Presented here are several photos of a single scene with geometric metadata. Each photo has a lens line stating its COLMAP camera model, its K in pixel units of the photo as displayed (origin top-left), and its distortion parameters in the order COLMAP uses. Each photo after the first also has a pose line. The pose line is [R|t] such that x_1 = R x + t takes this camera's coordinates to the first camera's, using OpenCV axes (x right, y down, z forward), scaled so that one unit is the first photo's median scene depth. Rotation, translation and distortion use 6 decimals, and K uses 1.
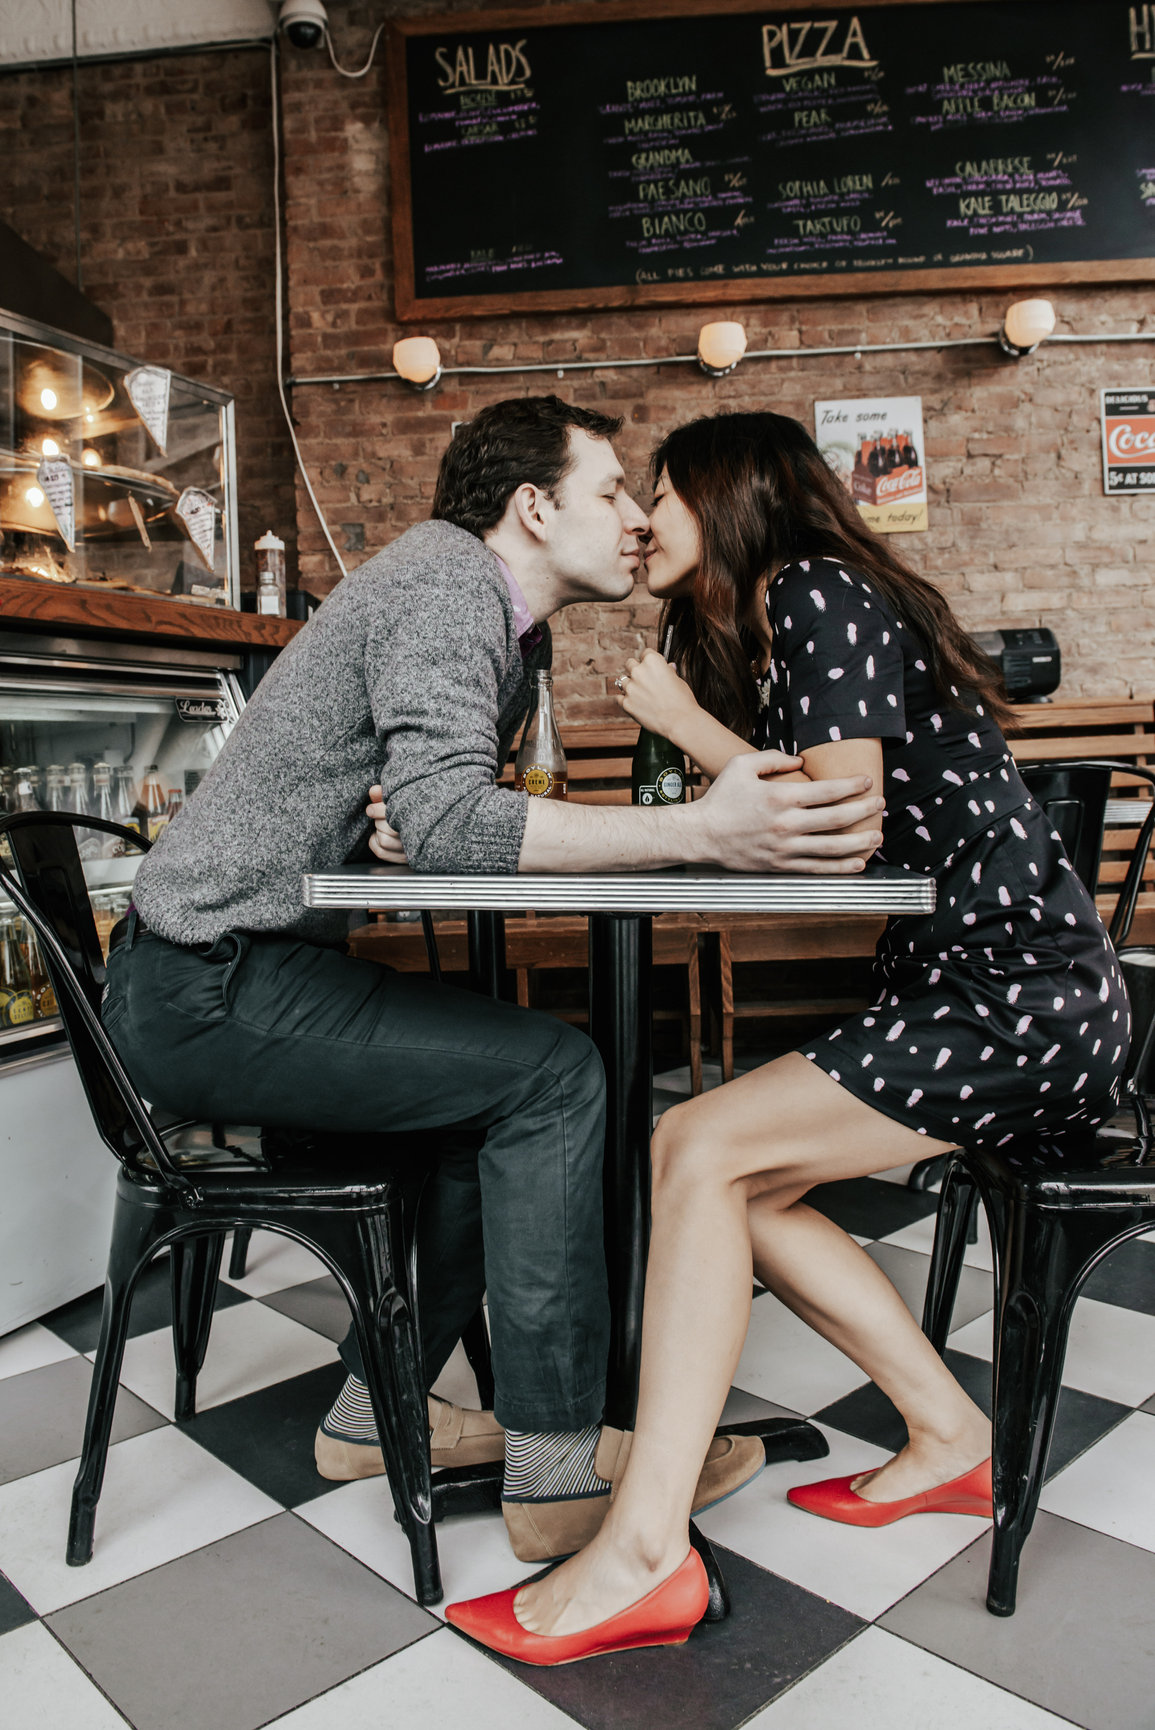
lens RADIAL K [[1355.2, 0, 525.7], [0, 1355.2, 766.3], [0, 0, 1]] dist [-0.056229, -0.006979]
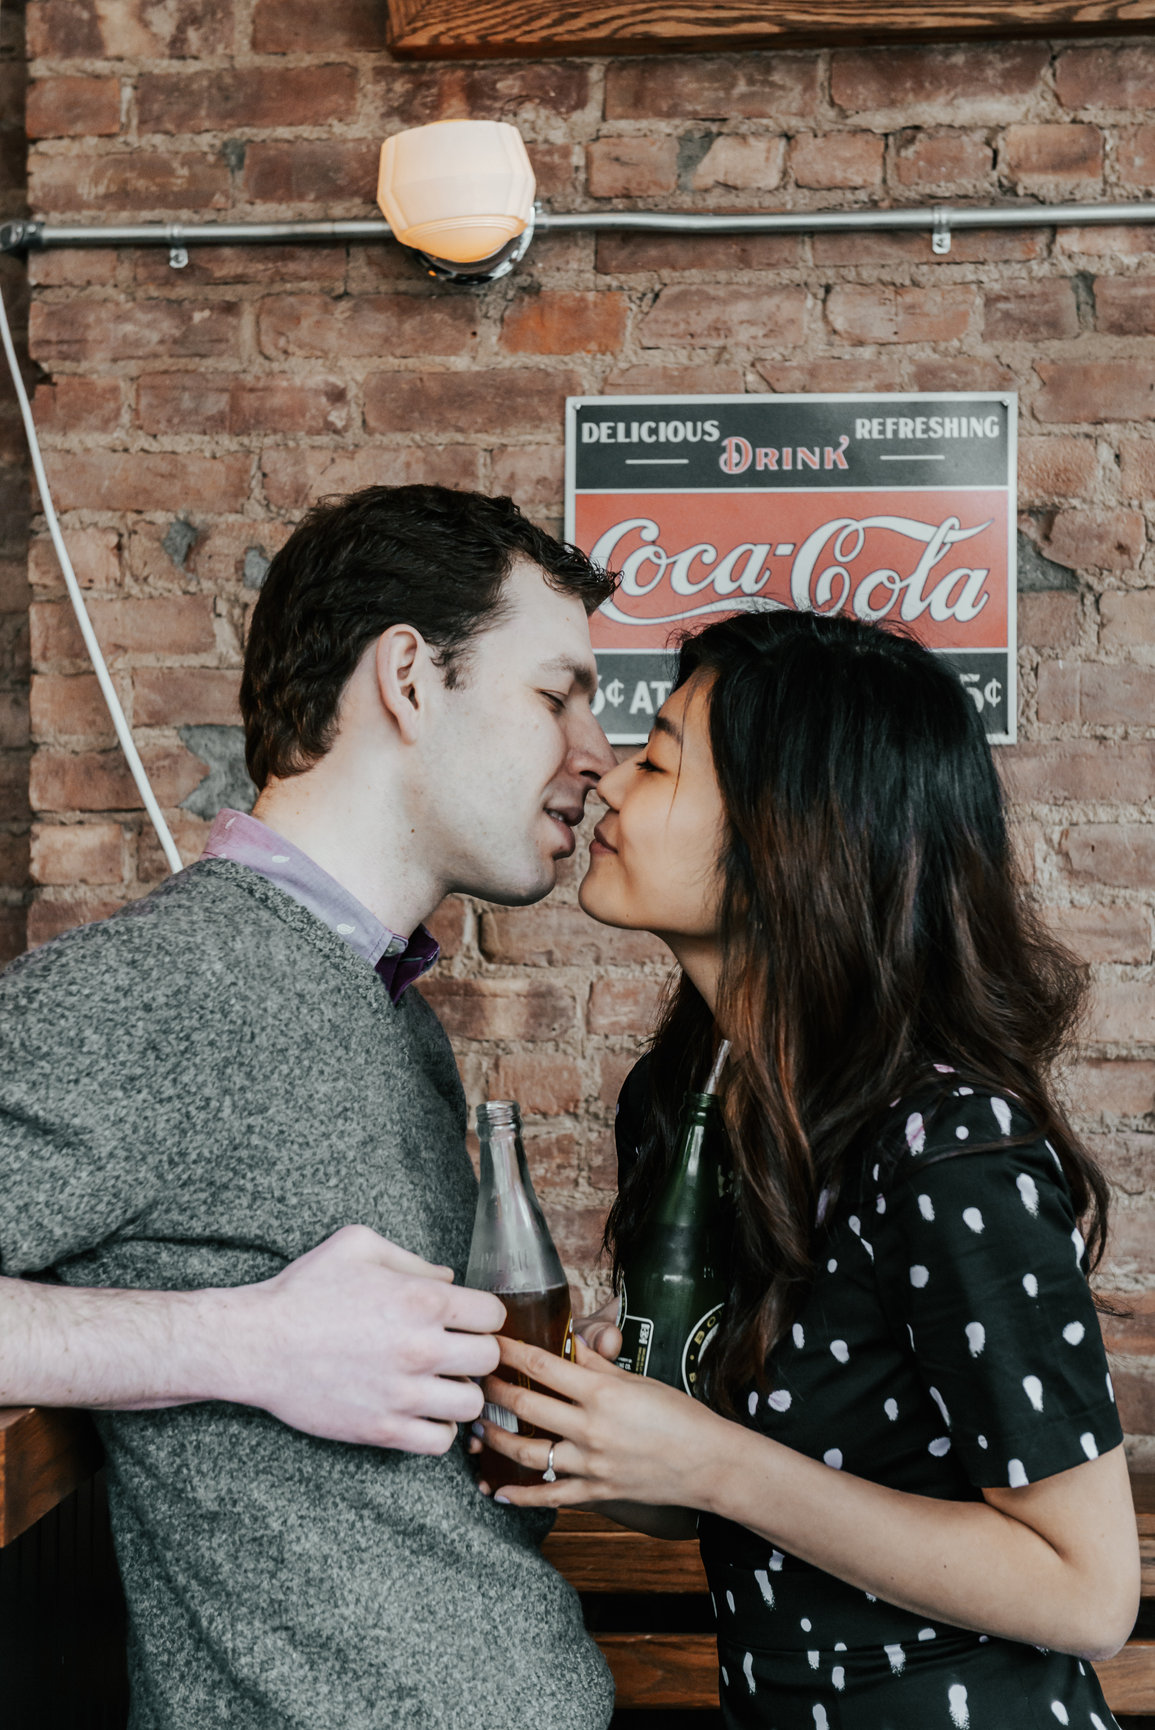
lens RADIAL K [[3260.8, 0, 575.4], [0, 3260.8, 785.2], [0, 0, 1]] dist [0.157167, -0.077870]
pose [[0.999286, 0.032170, -0.019829, -0.035638], [-0.033103, 0.998264, -0.048725, -0.134414], [0.018227, 0.049347, 0.998615, 0.287822]]
